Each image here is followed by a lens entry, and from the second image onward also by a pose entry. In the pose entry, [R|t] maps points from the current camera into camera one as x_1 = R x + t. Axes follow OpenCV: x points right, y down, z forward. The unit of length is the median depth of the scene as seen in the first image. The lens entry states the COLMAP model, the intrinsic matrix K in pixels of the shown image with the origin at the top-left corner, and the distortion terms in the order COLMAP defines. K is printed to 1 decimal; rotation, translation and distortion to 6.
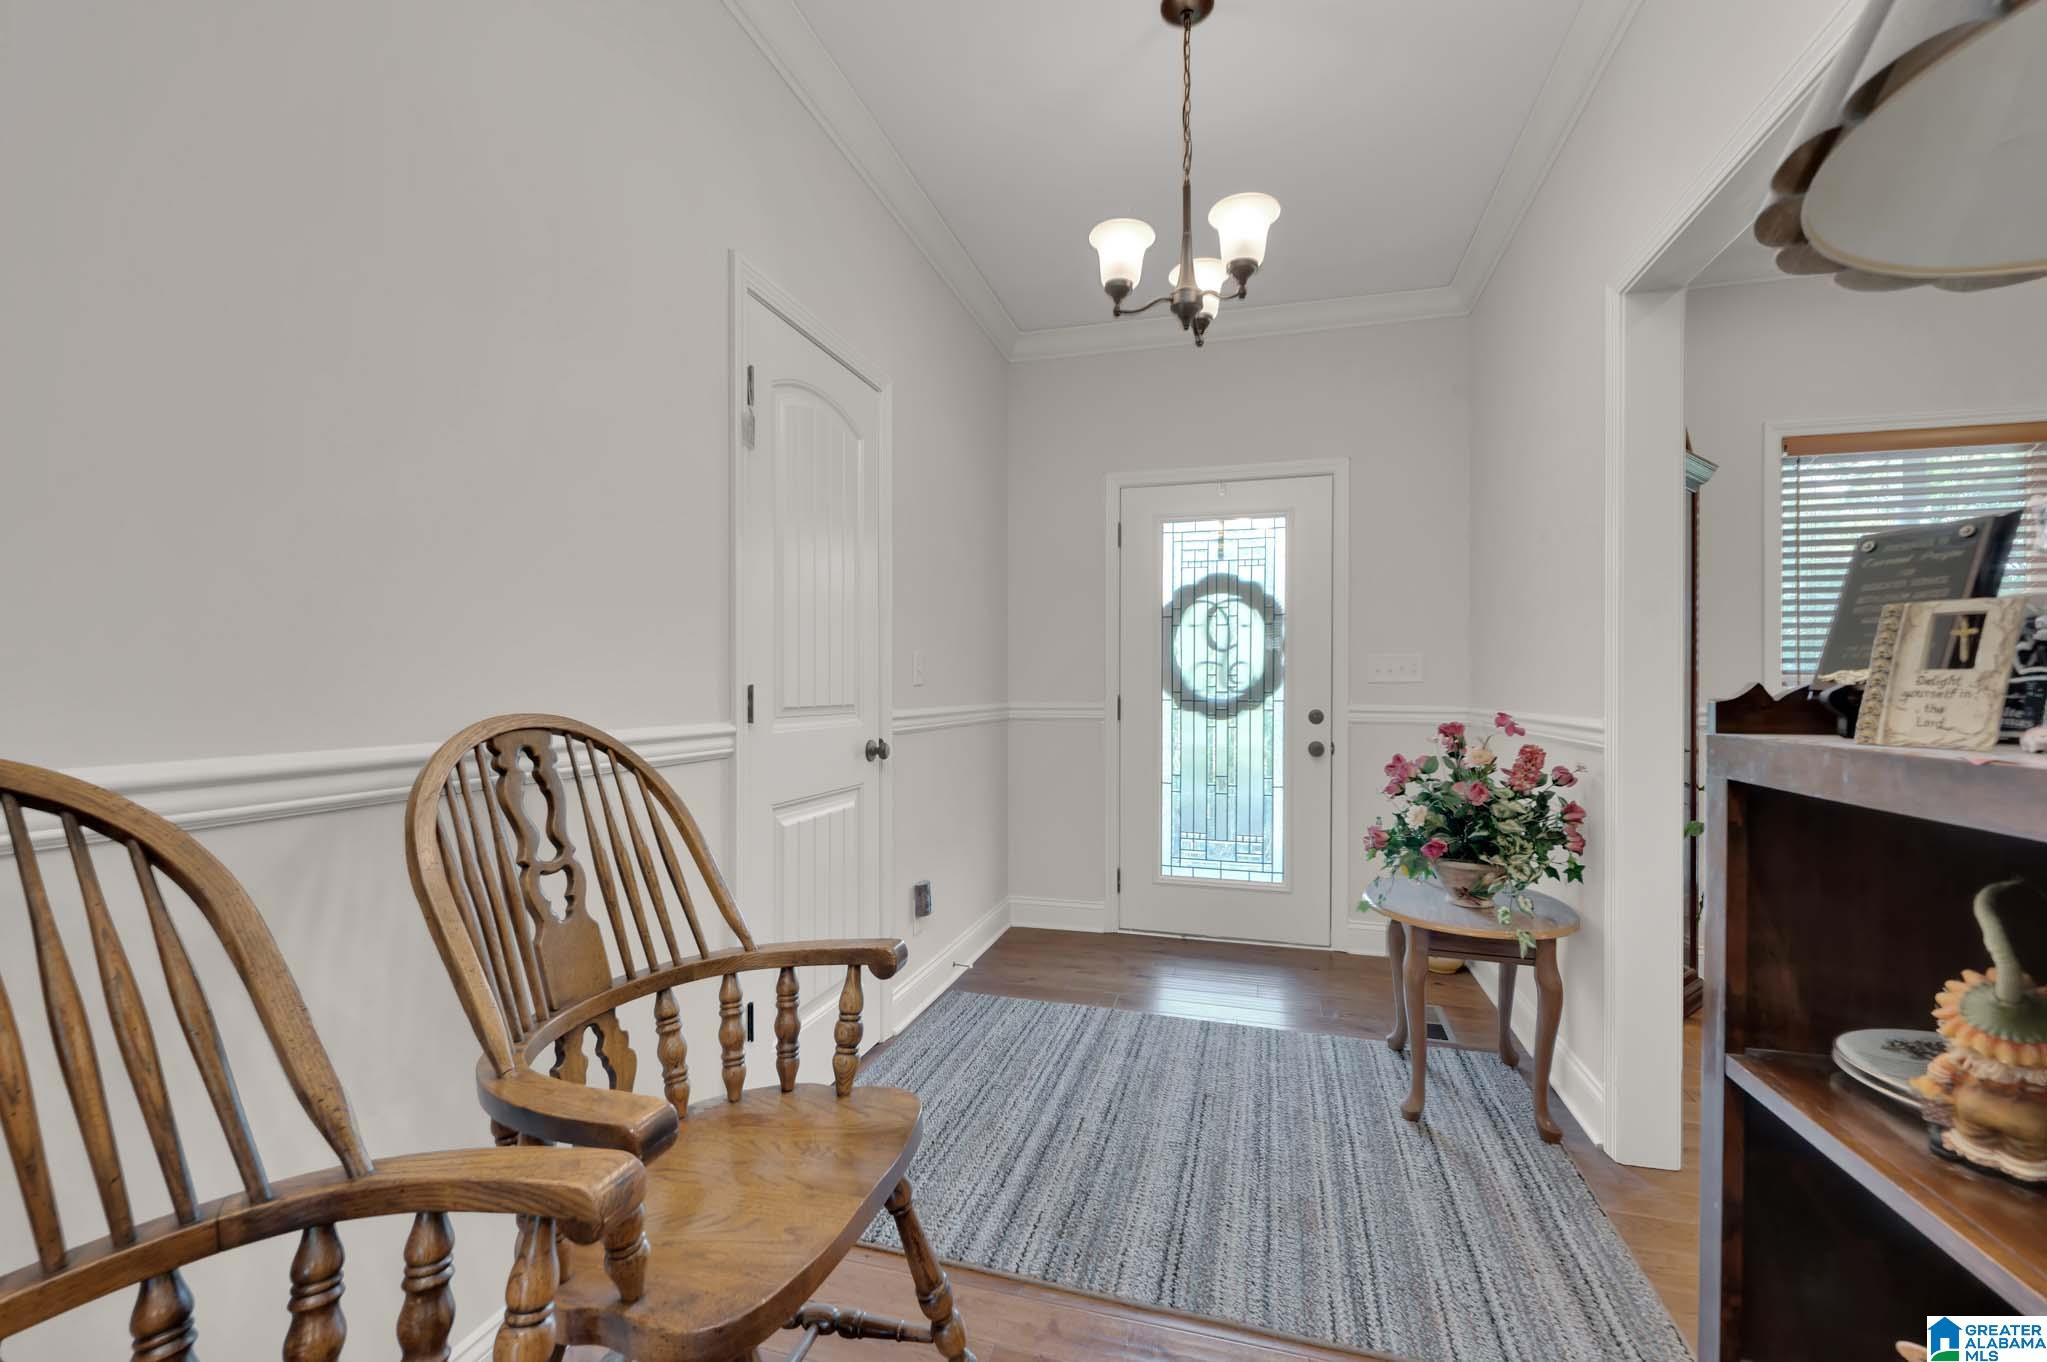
lens RADIAL K [[844.7, 0, 1017.8], [0, 844.7, 687.9], [0, 0, 1]] dist [0.002475, 0.000105]
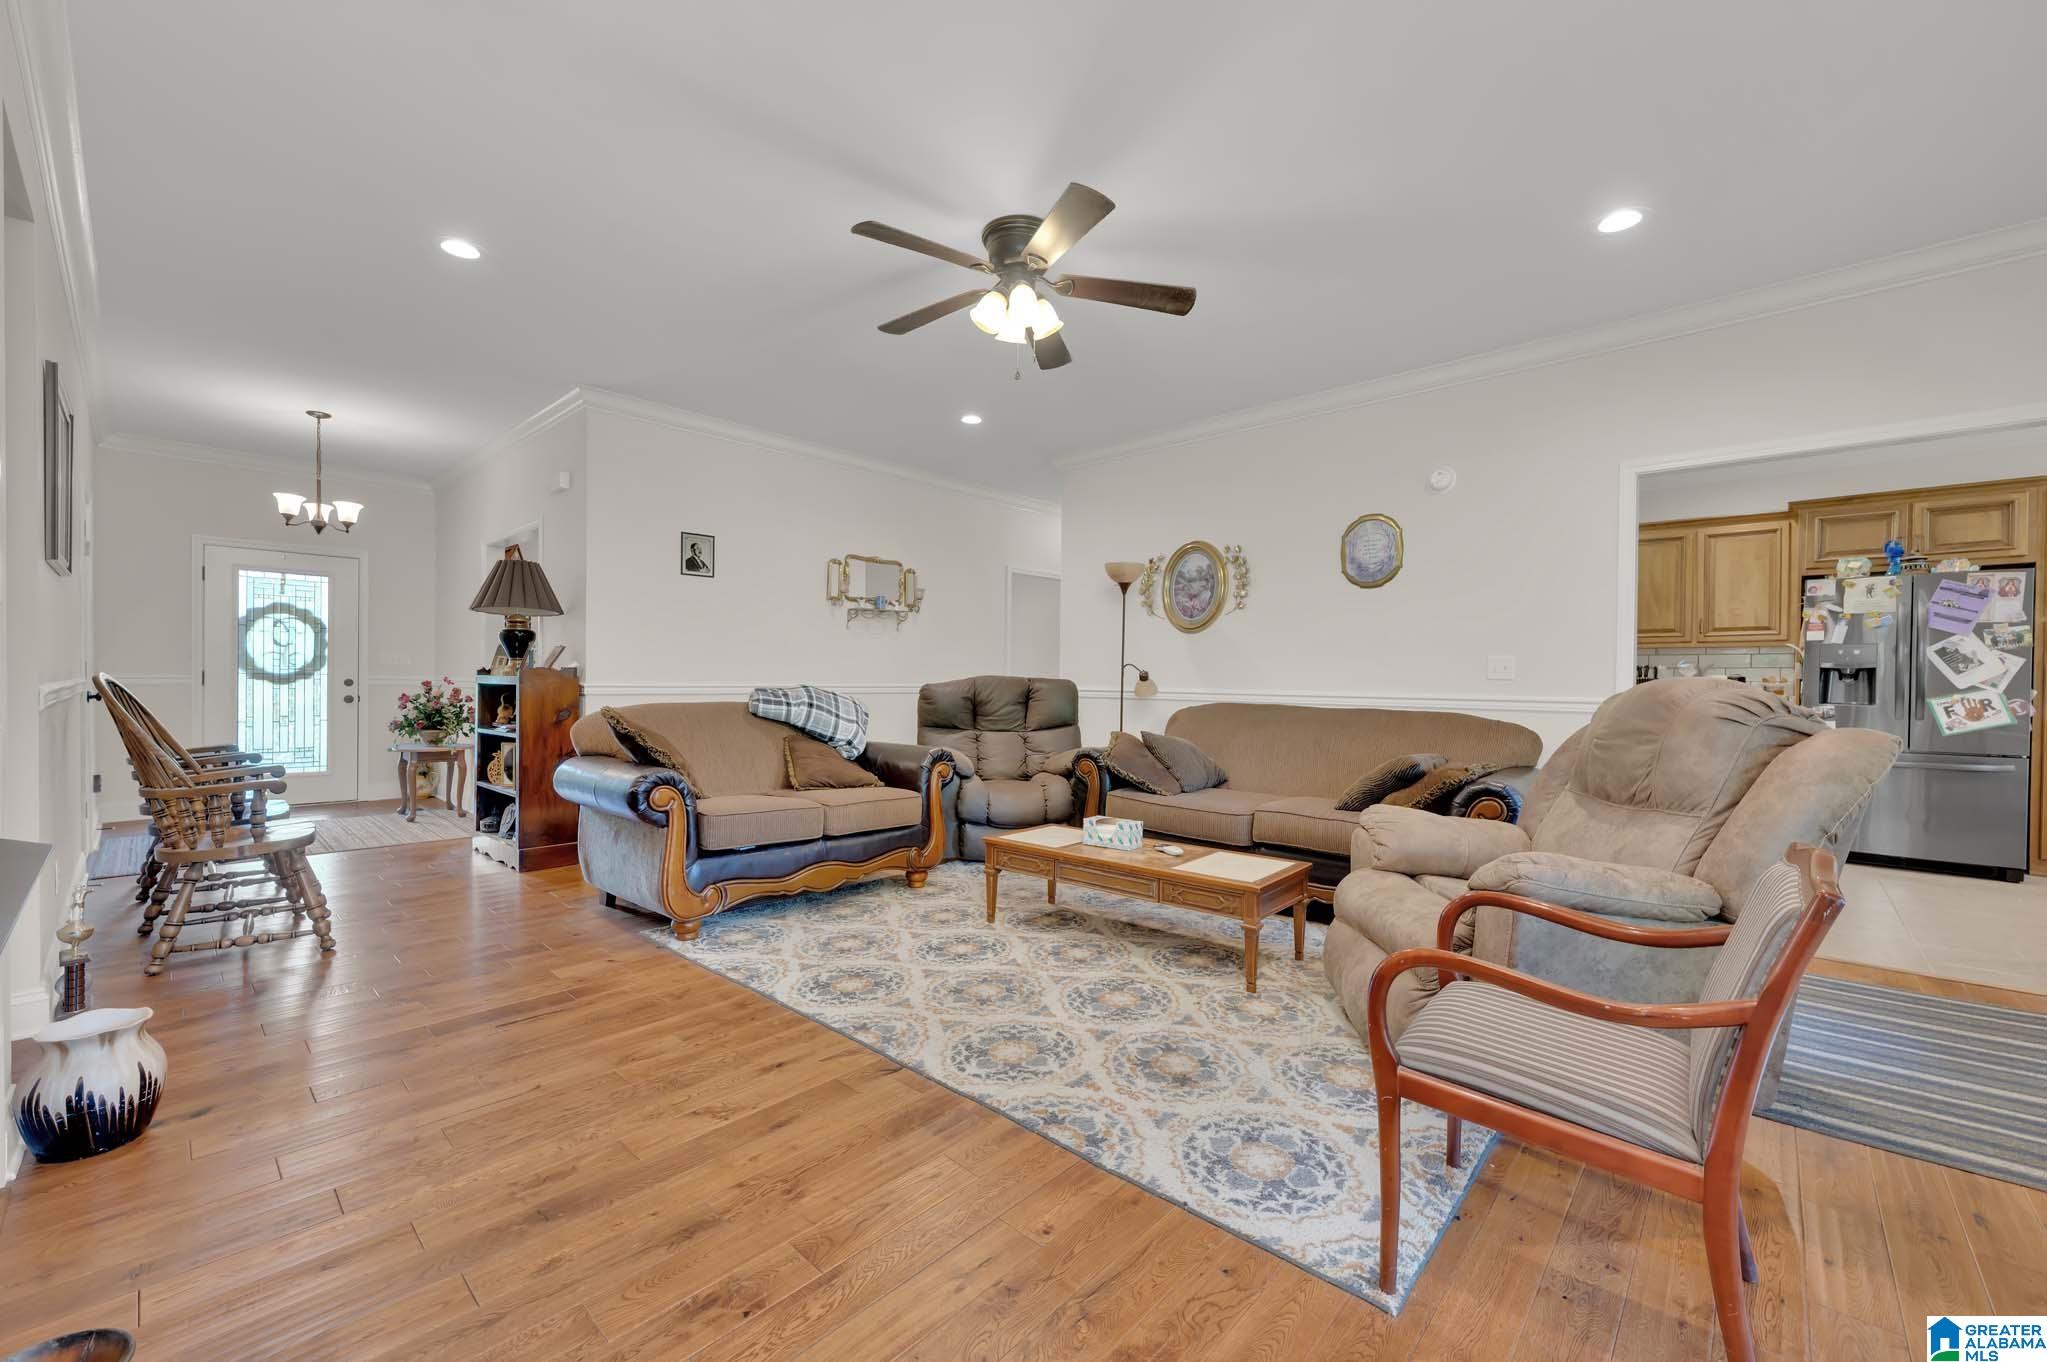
lens RADIAL K [[804.4, 0, 1023.5], [0, 804.4, 681.0], [0, 0, 1]] dist [0.002359, 0.000231]
pose [[0.443086, -0.002776, 0.896475, -0.601549], [-0.007321, 0.999951, 0.006715, 0.006860], [-0.896449, -0.009538, 0.443044, -1.173390]]
